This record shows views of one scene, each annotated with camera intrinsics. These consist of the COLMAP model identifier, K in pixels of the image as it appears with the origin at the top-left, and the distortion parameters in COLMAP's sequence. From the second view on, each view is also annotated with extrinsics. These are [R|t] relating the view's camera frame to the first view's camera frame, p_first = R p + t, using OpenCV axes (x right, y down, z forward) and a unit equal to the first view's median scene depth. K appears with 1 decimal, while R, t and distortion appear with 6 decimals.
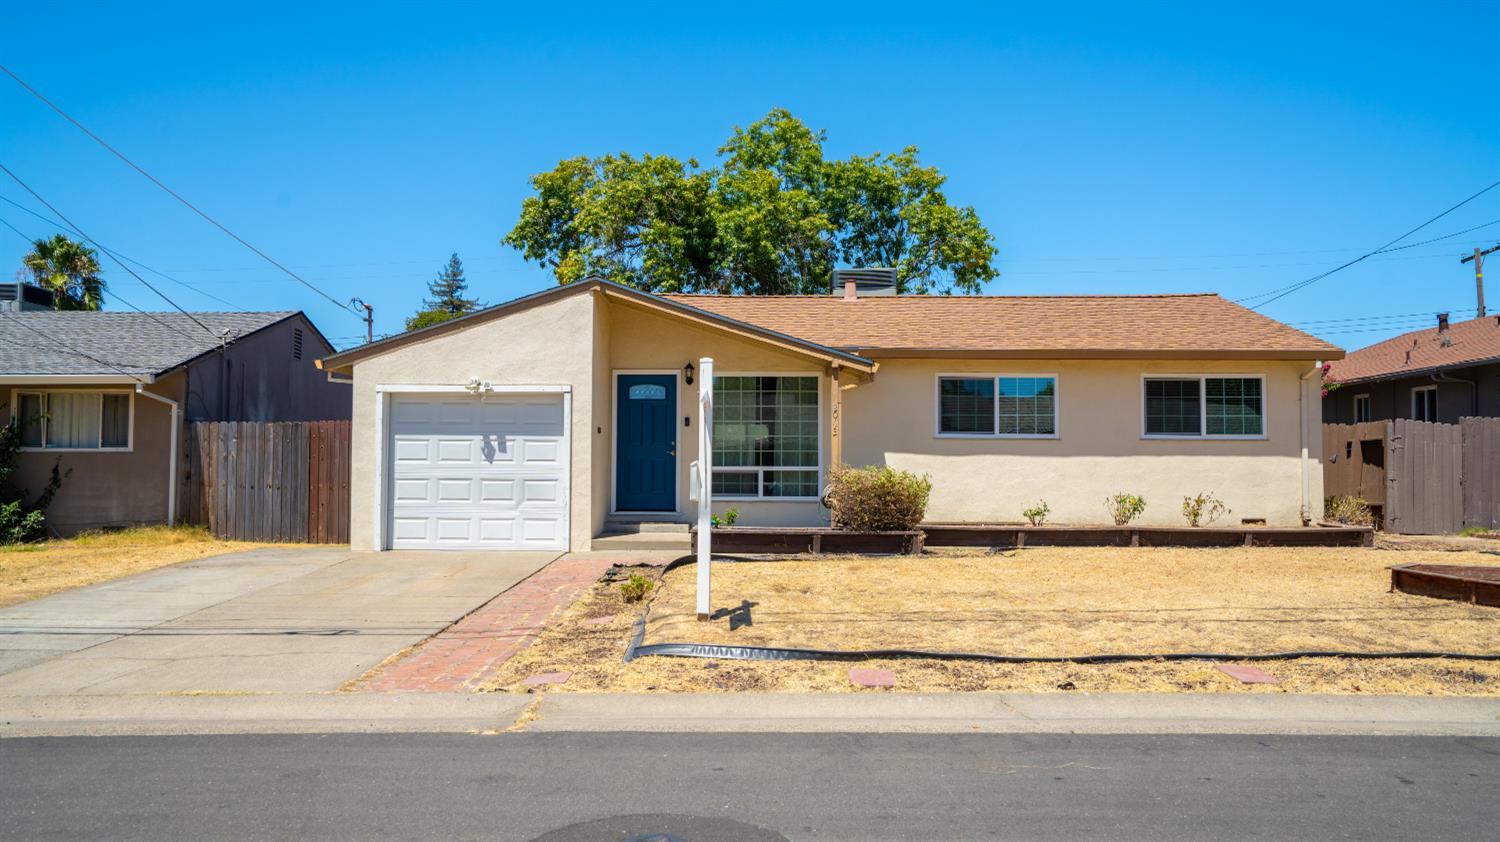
lens RADIAL K [[1141.9, 0, 750.6], [0, 1141.9, 420.8], [0, 0, 1]] dist [-0.001173, 0.000195]
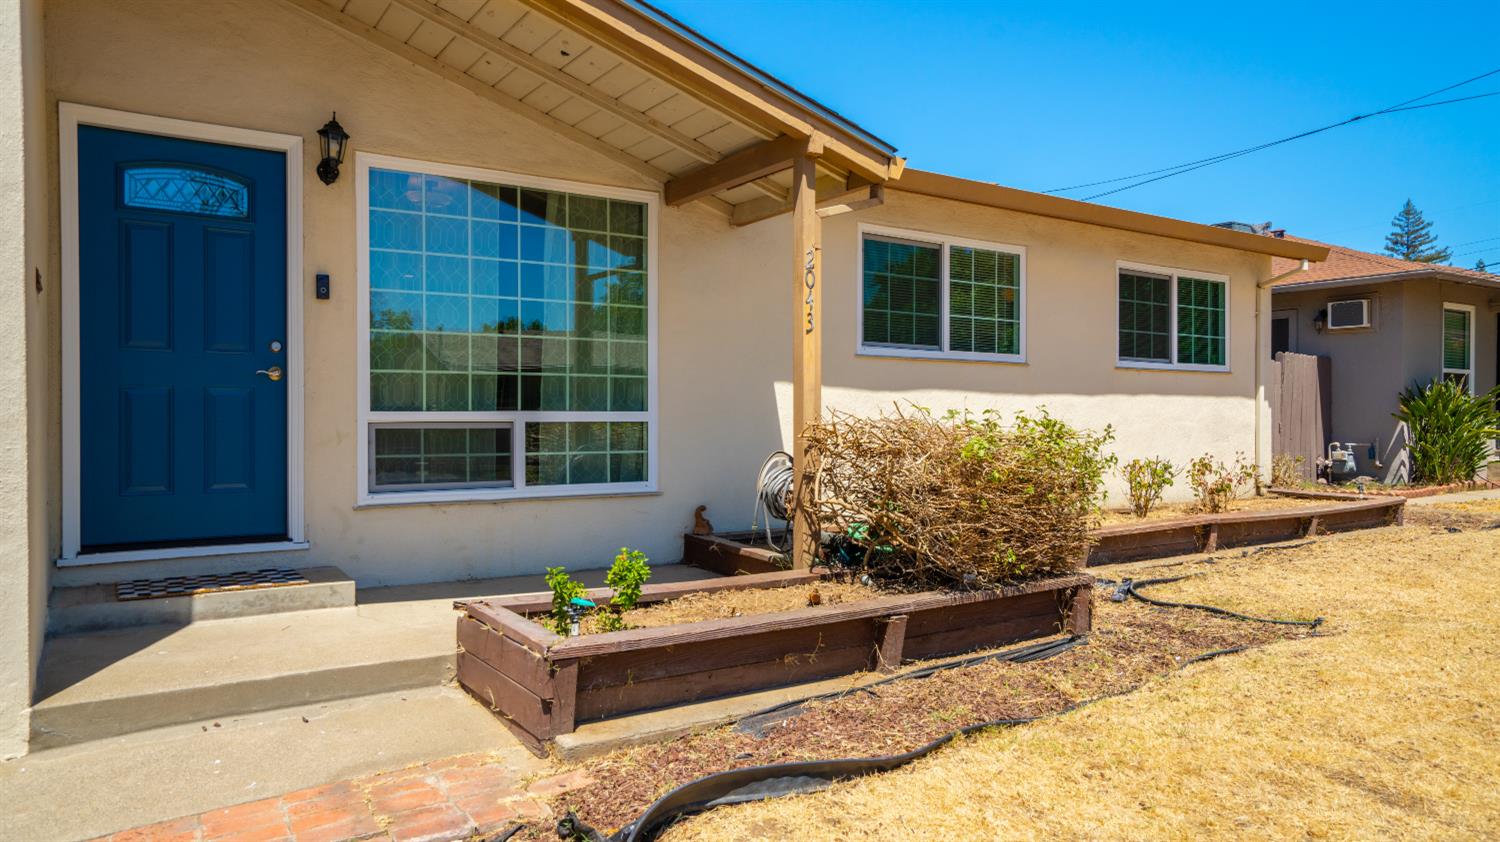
lens RADIAL K [[982.7, 0, 750.6], [0, 982.7, 426.2], [0, 0, 1]] dist [0.010510, 0.007421]
pose [[0.825981, -0.008586, 0.563632, -0.118973], [-0.020870, 0.998733, 0.045798, 0.027452], [-0.563311, -0.049591, 0.824755, 0.668283]]
